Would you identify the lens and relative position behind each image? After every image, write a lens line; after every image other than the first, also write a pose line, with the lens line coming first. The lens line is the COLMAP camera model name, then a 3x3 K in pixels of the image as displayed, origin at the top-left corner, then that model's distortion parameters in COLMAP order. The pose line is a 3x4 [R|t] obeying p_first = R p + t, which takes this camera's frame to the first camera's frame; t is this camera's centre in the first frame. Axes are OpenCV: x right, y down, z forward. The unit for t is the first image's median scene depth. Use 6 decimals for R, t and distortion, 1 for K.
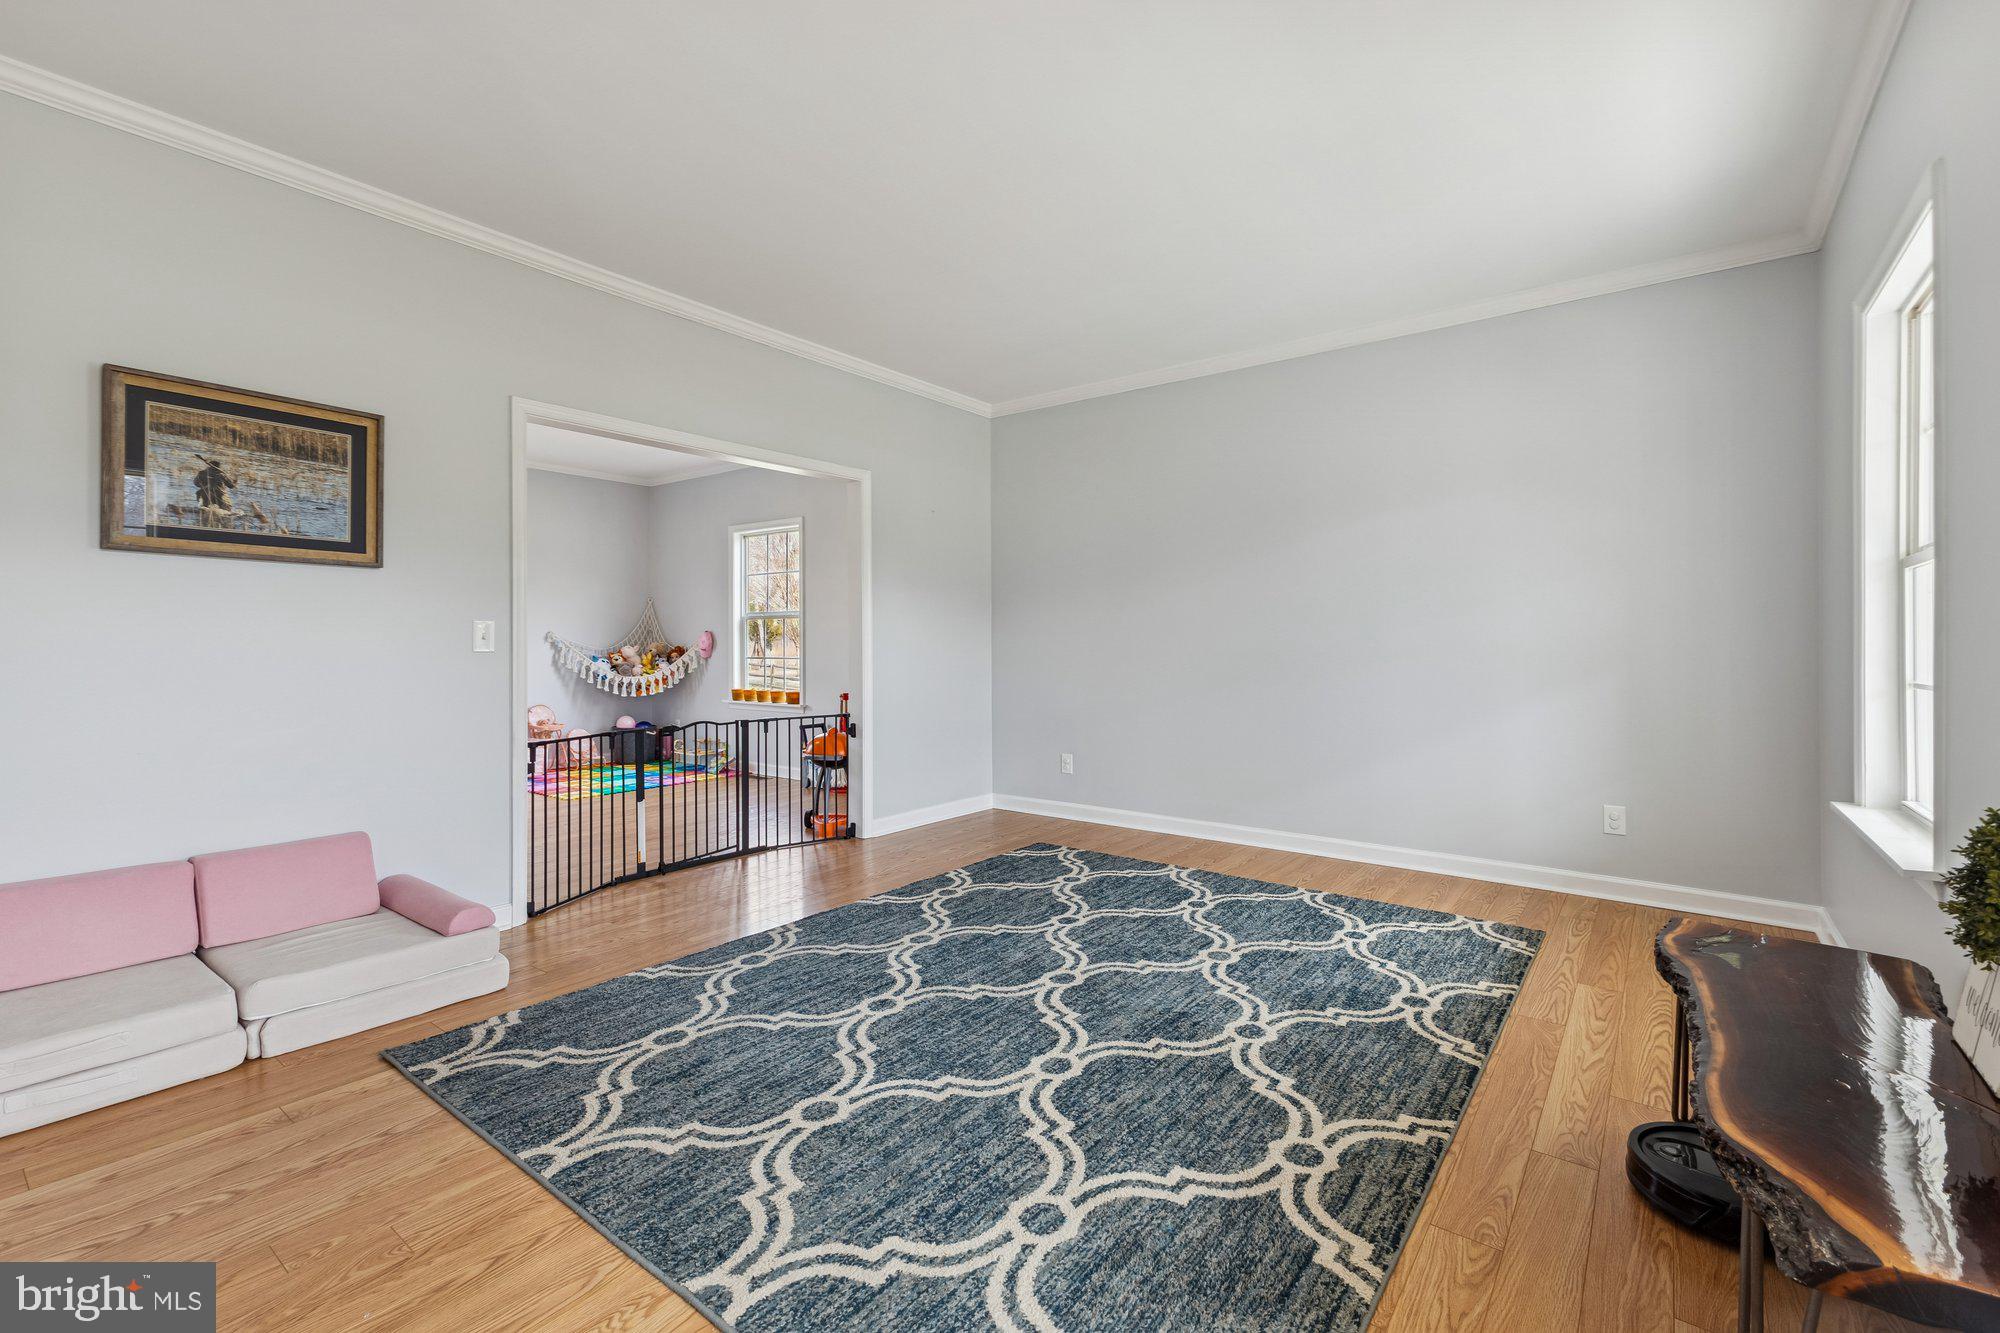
lens RADIAL K [[870.1, 0, 1005.0], [0, 870.1, 628.6], [0, 0, 1]] dist [0.007859, 0.000388]
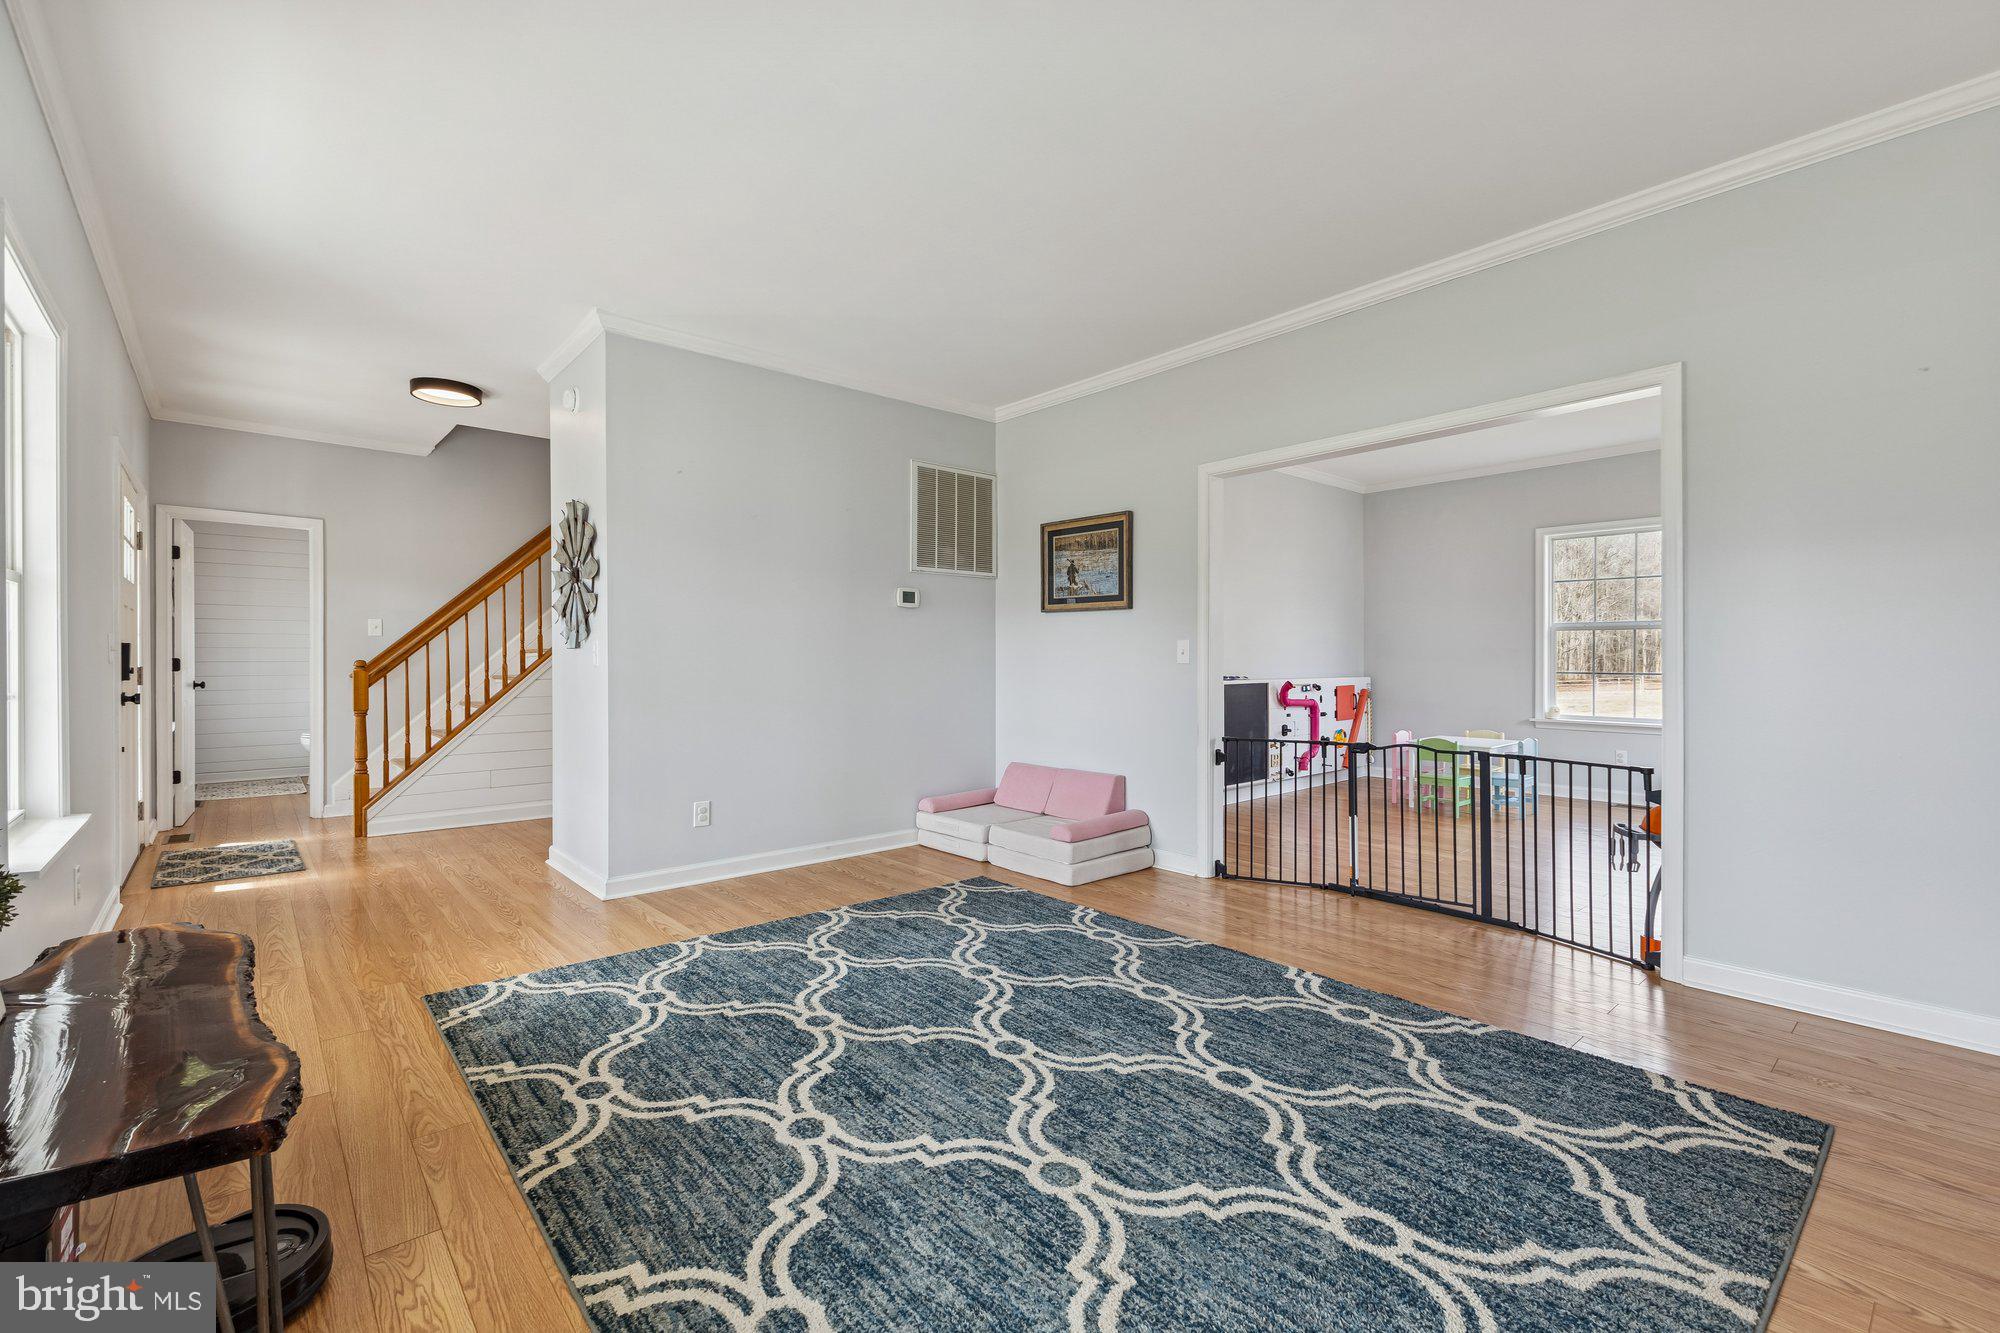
lens RADIAL K [[870.1, 0, 998.9], [0, 870.1, 658.0], [0, 0, 1]] dist [0.007859, 0.000388]
pose [[-0.203608, -0.000507, -0.979052, 0.966682], [0.022893, 0.999724, -0.005279, 0.022838], [0.978785, -0.023488, -0.203540, 1.244803]]
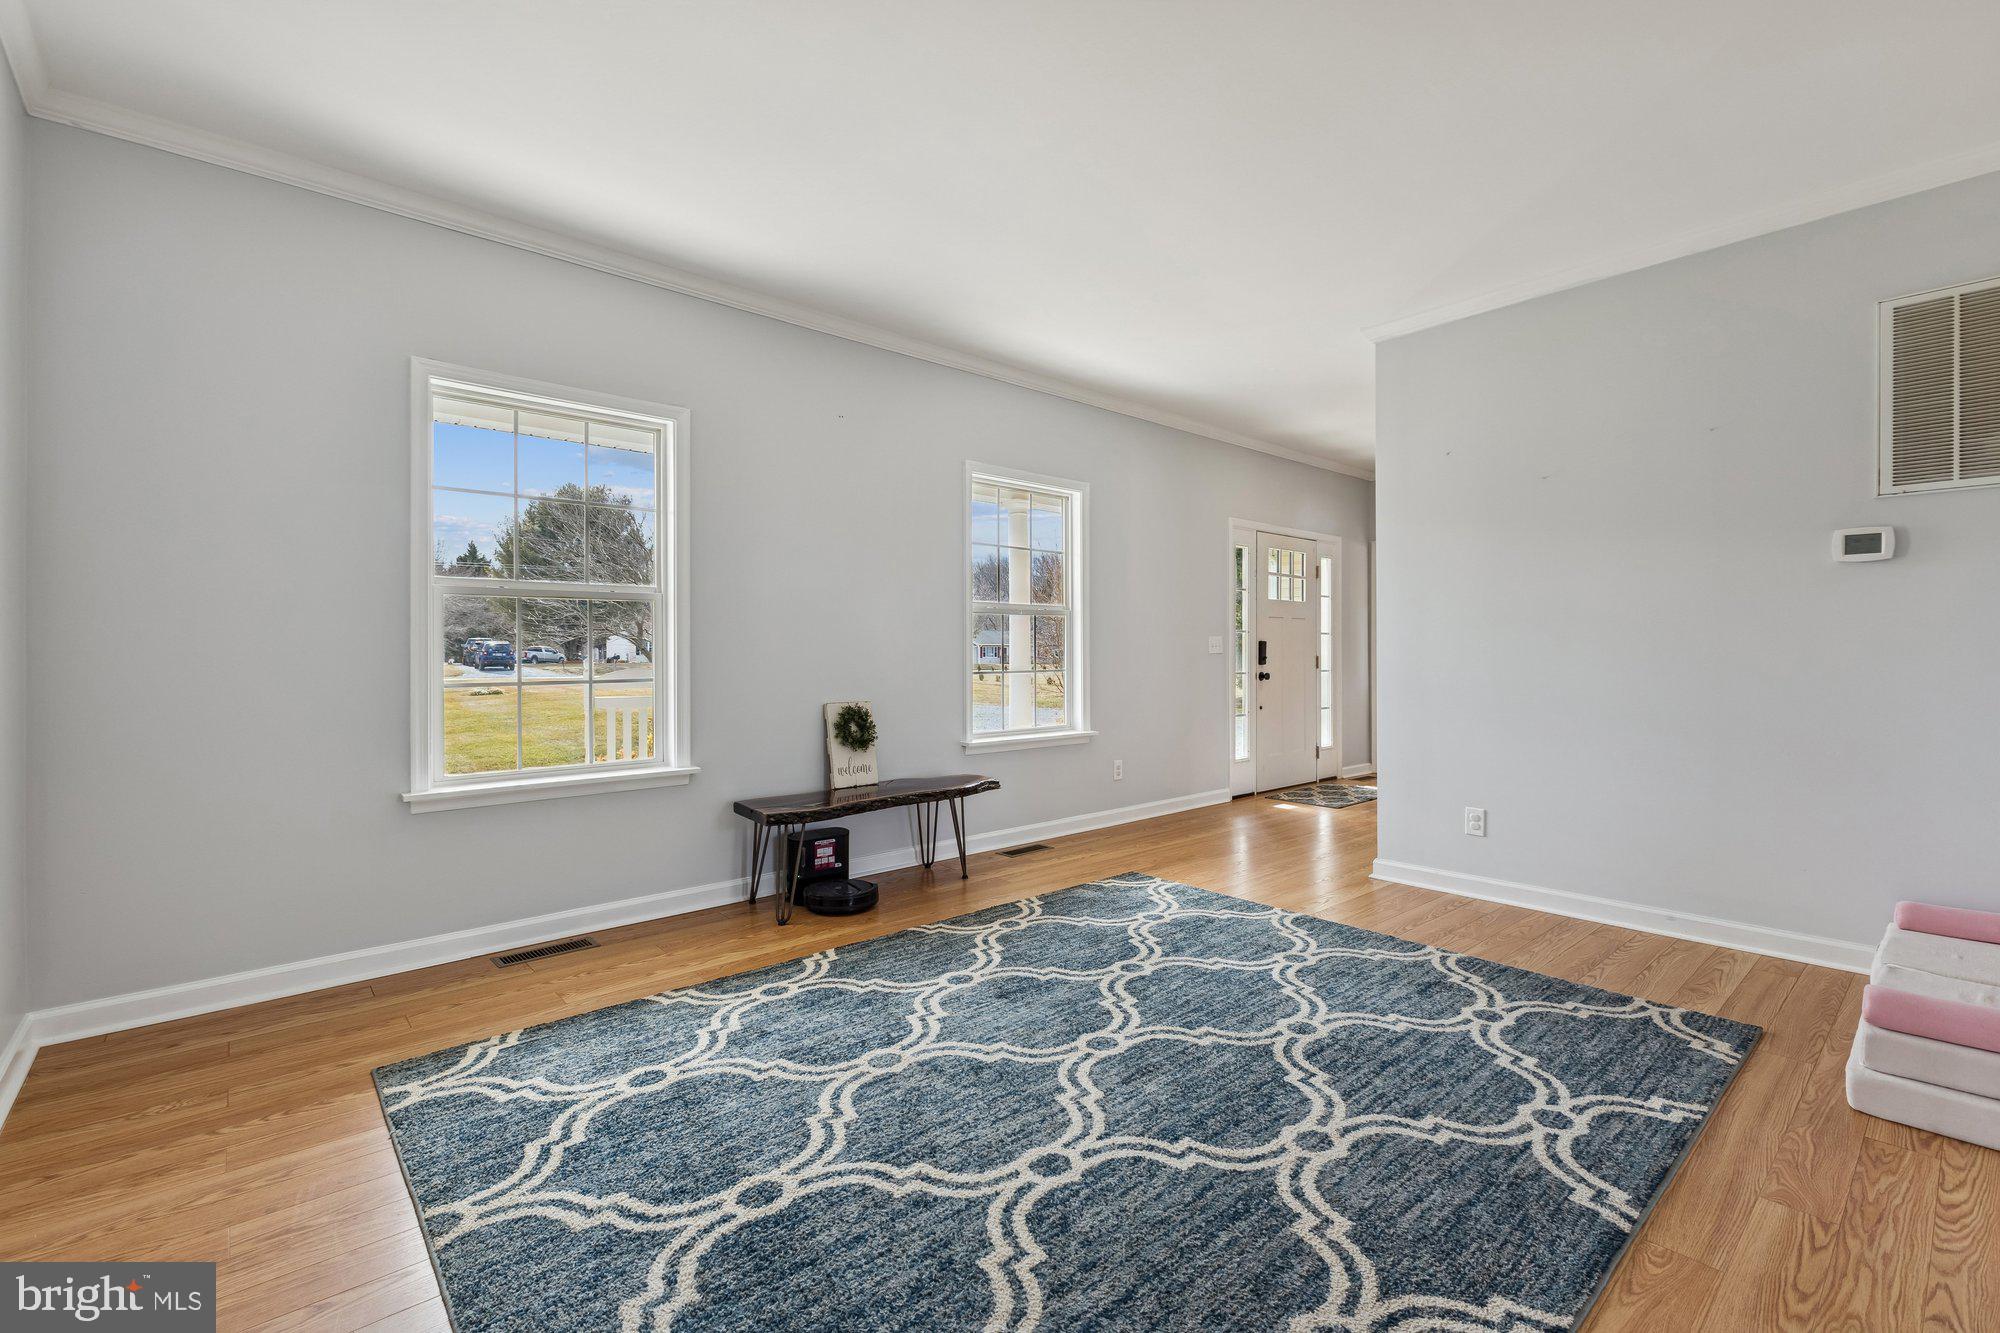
lens RADIAL K [[870.1, 0, 984.1], [0, 870.1, 669.8], [0, 0, 1]] dist [0.007859, 0.000388]
pose [[-0.977489, -0.001341, 0.210983, -0.000649], [-0.001652, 0.999998, -0.001295, 0.037820], [-0.210981, -0.001615, -0.977489, 1.977154]]
